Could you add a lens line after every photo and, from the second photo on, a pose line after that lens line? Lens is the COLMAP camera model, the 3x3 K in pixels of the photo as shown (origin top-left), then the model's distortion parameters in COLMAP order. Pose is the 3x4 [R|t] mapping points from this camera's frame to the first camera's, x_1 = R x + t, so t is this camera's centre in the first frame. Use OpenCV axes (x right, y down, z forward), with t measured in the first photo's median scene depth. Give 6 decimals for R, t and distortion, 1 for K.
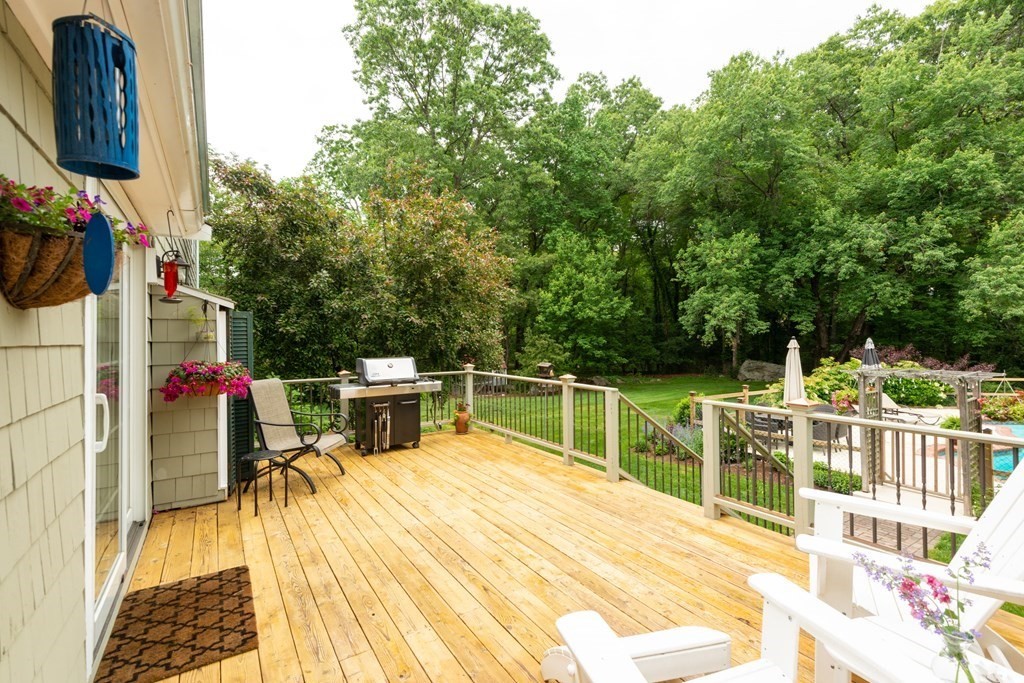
lens RADIAL K [[465.3, 0, 515.1], [0, 465.3, 344.0], [0, 0, 1]] dist [-0.000421, -0.000899]
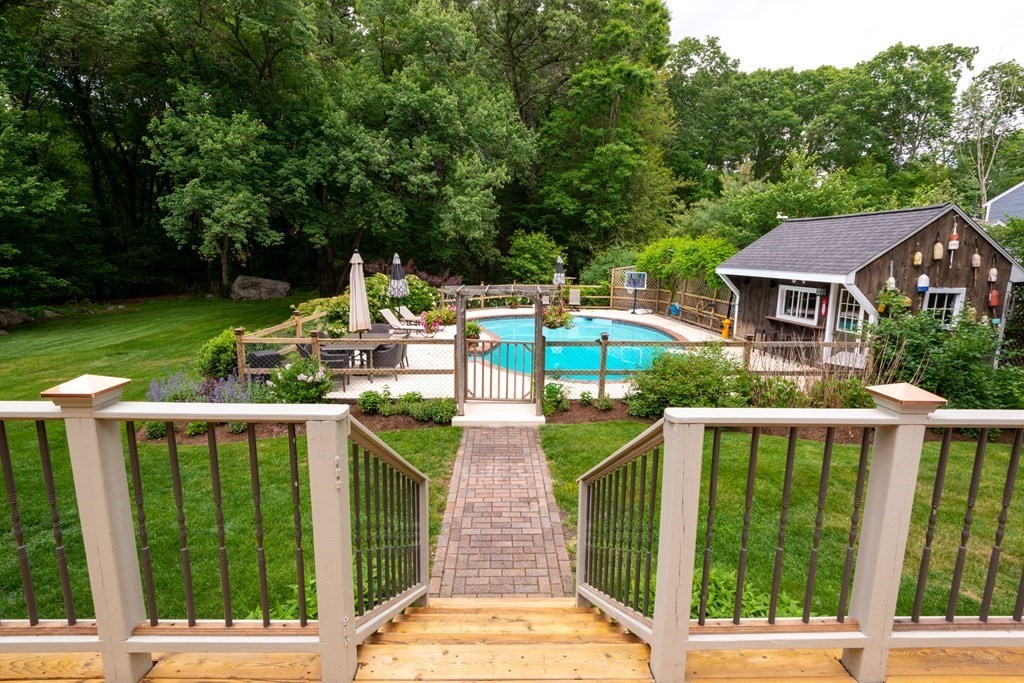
lens RADIAL K [[469.9, 0, 516.9], [0, 469.9, 340.8], [0, 0, 1]] dist [-0.005335, -0.002763]
pose [[0.517680, -0.138330, 0.844318, 0.005611], [-0.010926, 0.985694, 0.168191, 0.000210], [-0.855505, -0.096294, 0.508763, 0.165091]]
